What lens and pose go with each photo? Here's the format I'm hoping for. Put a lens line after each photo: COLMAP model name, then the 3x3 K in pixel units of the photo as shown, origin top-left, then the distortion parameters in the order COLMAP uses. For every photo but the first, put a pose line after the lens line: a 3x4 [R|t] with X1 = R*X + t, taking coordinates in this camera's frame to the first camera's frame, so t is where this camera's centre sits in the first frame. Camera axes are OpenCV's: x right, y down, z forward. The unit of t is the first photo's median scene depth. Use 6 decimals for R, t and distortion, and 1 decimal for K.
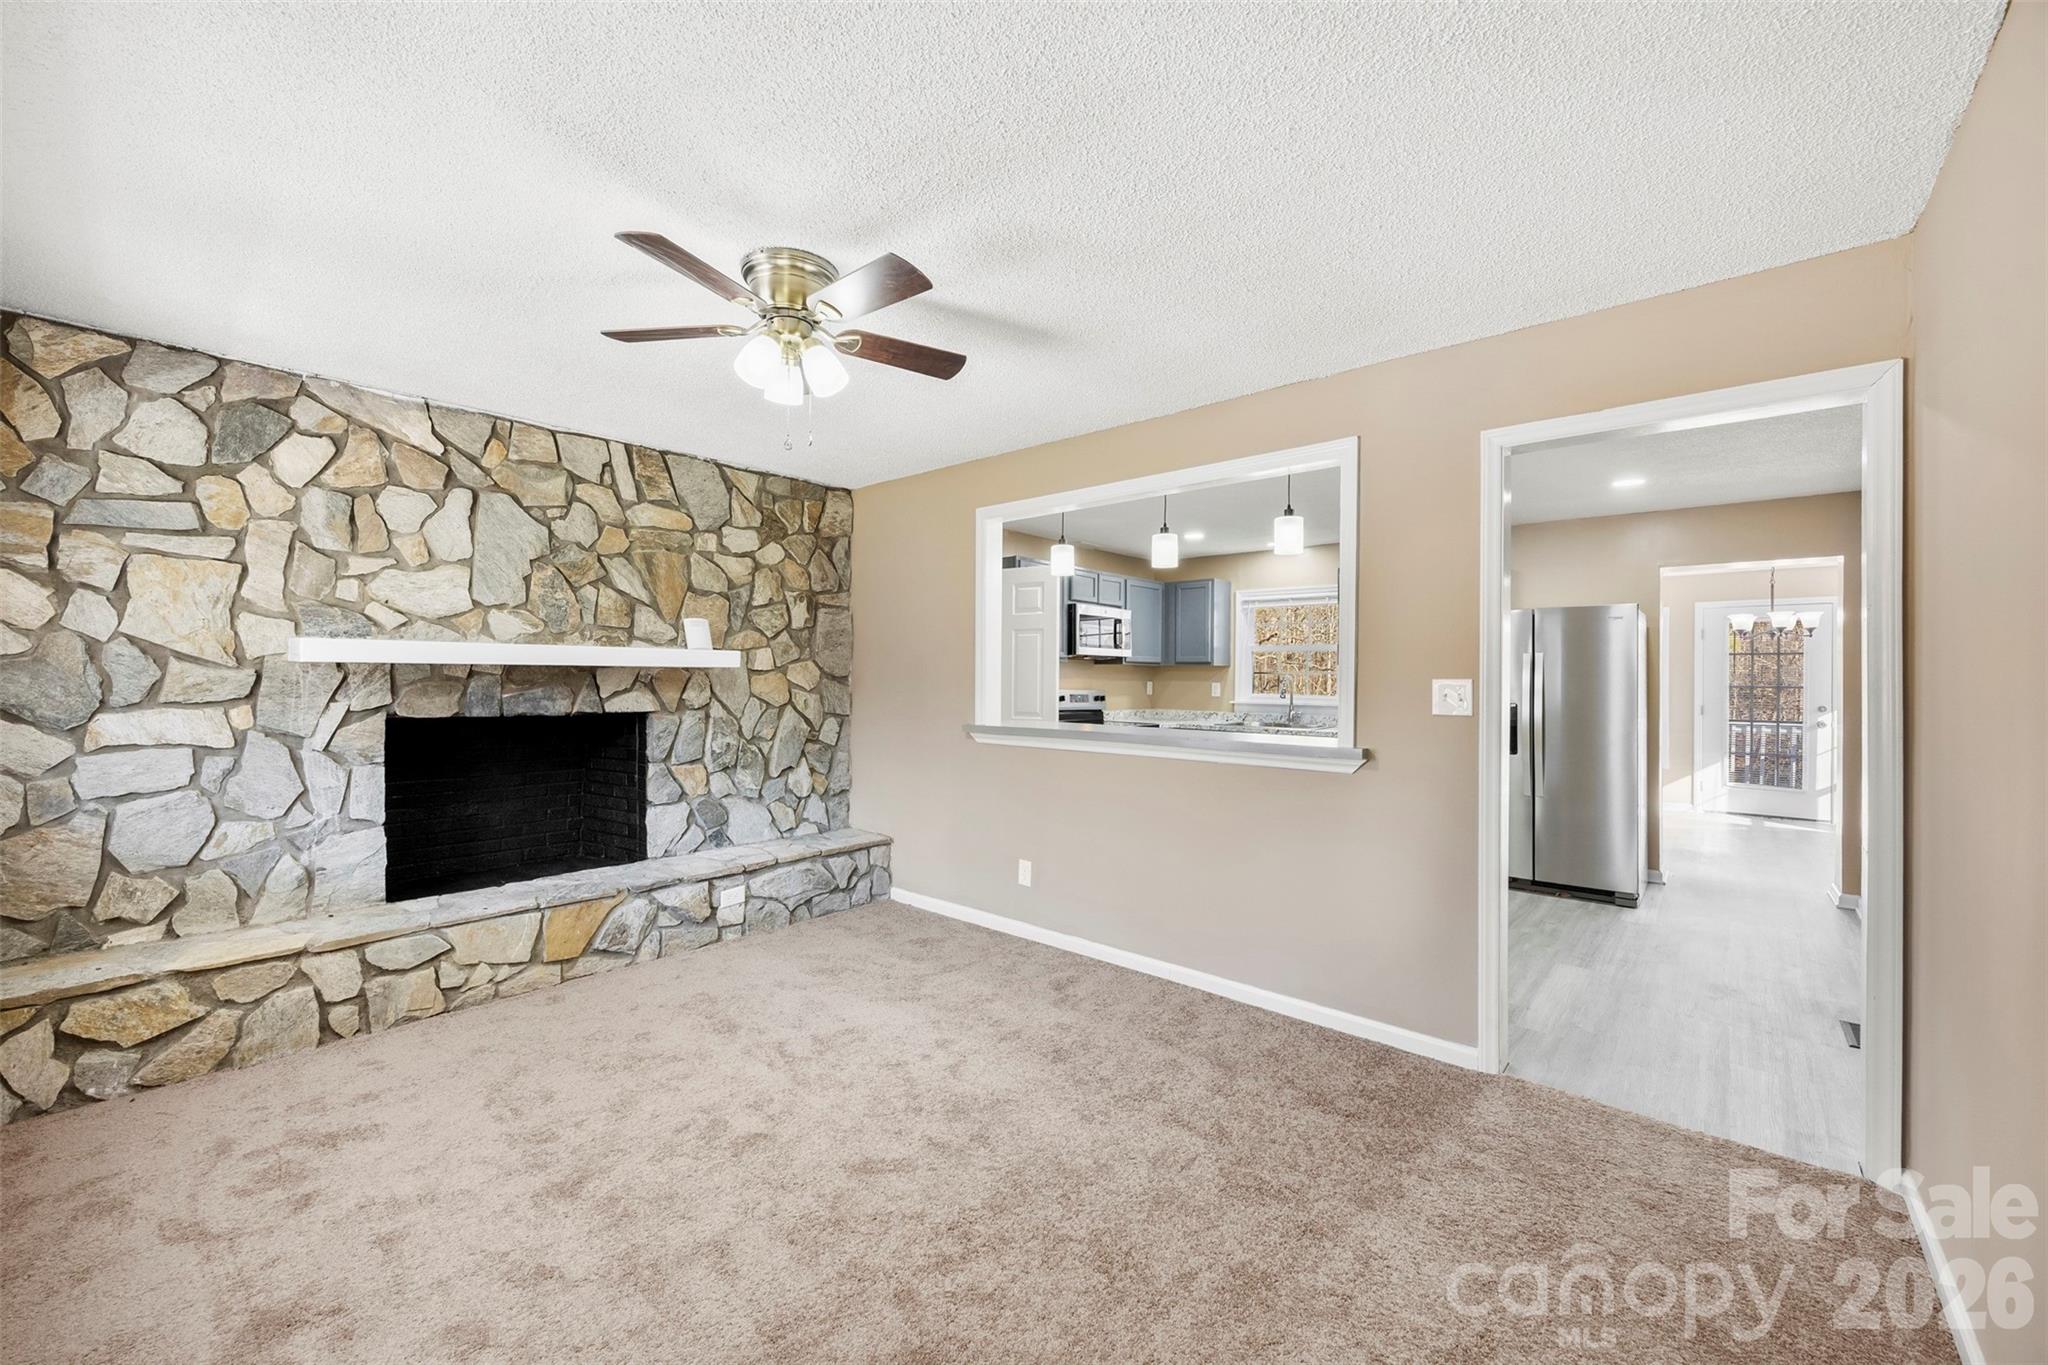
lens RADIAL K [[789.7, 0, 1036.5], [0, 789.7, 675.7], [0, 0, 1]] dist [-0.003168, -0.000209]
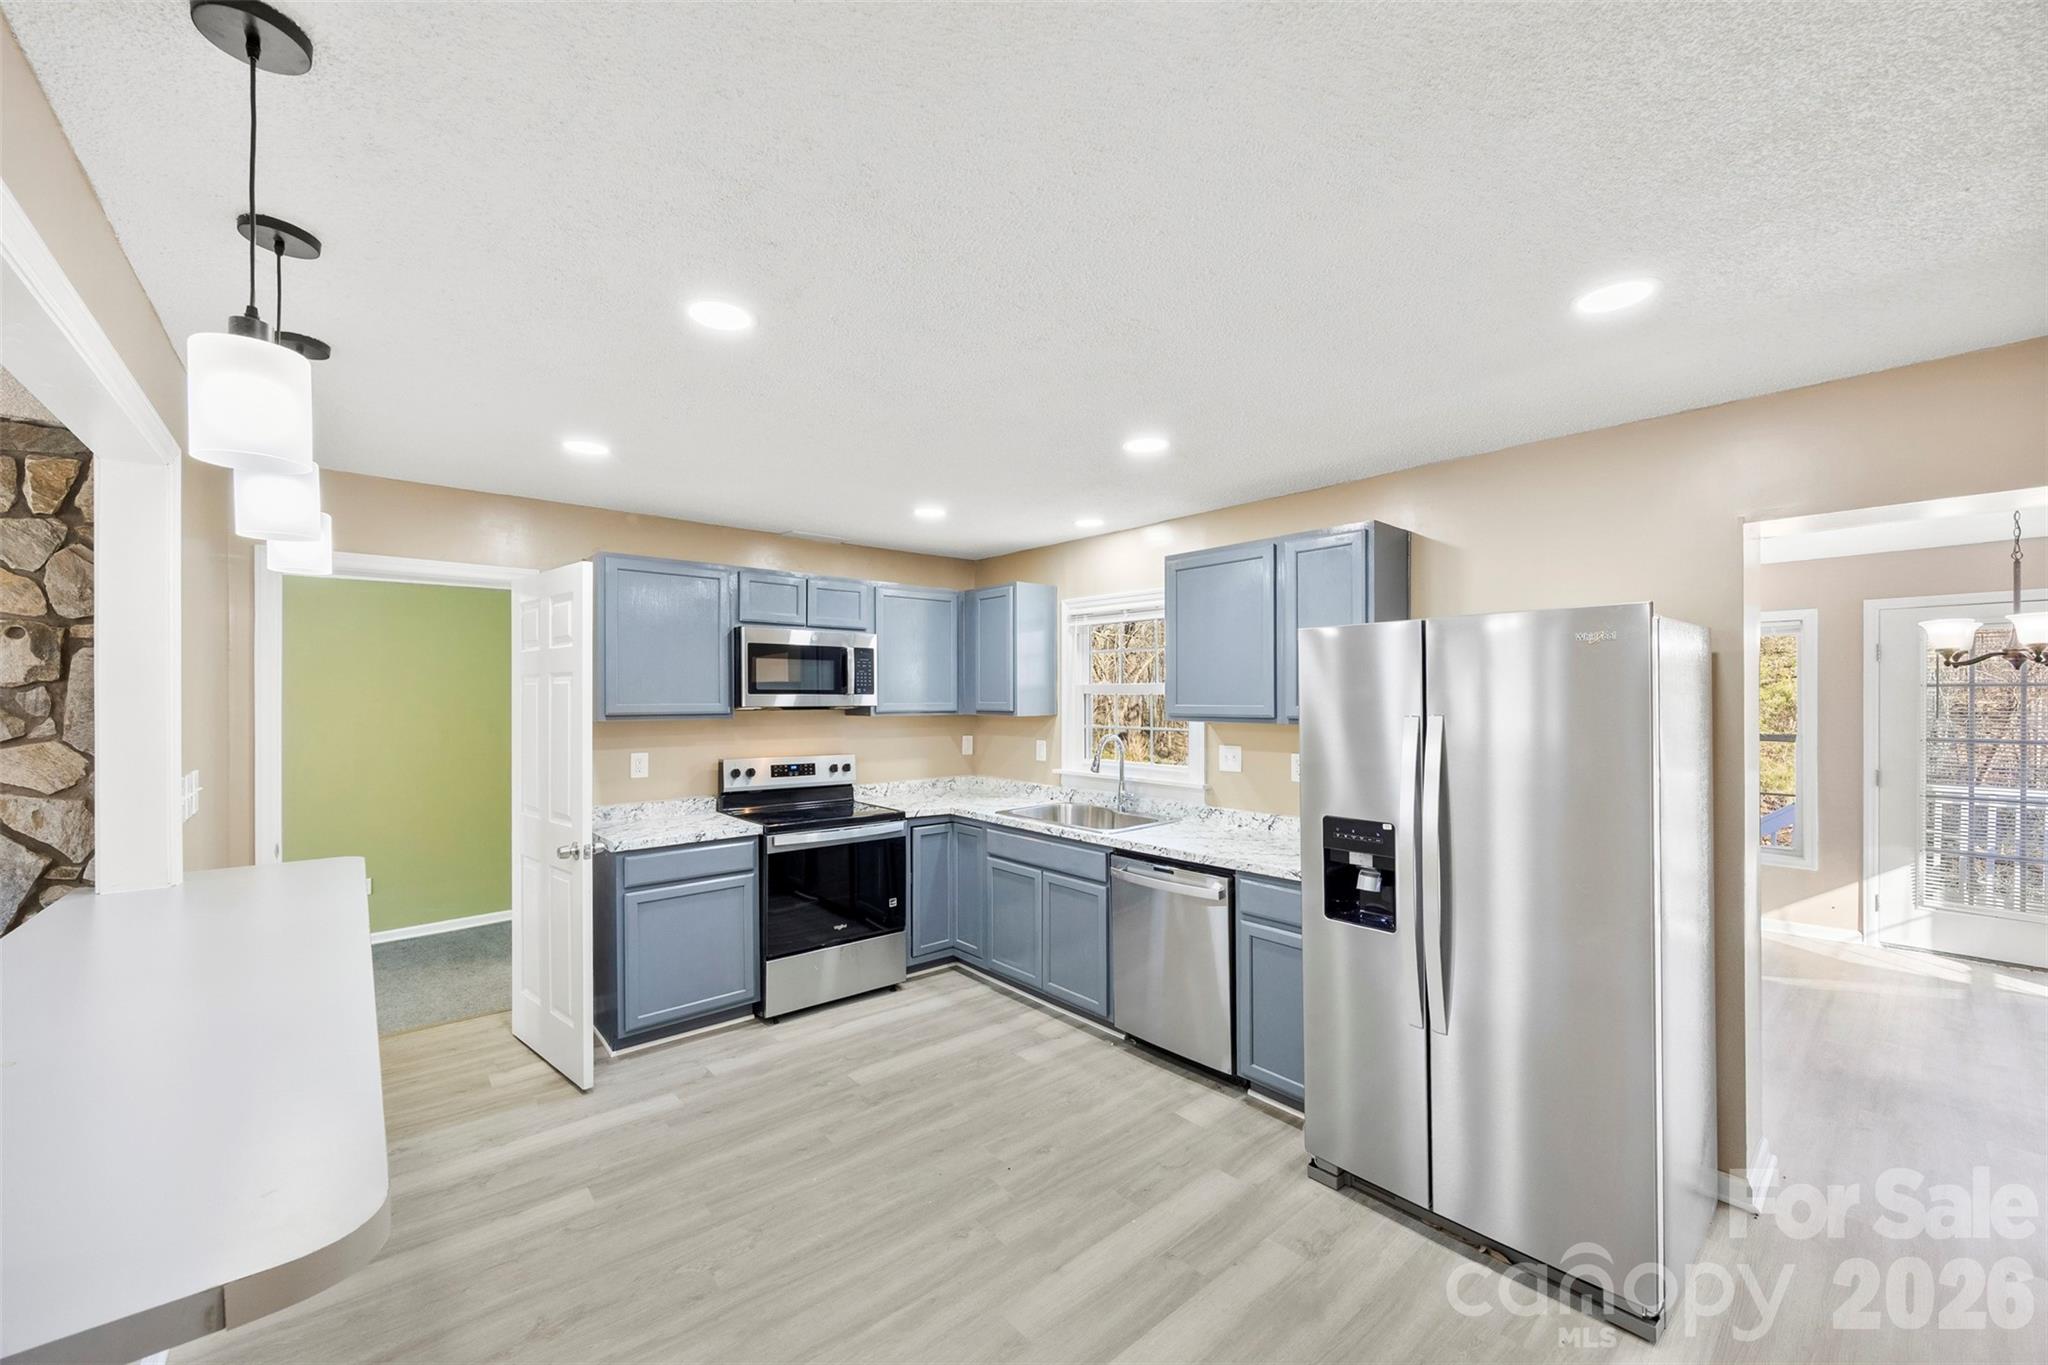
lens RADIAL K [[789.7, 0, 1035.6], [0, 789.7, 699.6], [0, 0, 1]] dist [-0.003168, -0.000209]
pose [[0.990958, -0.009803, -0.133815, 0.658945], [0.010559, 0.999932, 0.004936, -0.059668], [0.133757, -0.006304, 0.990994, 0.728448]]
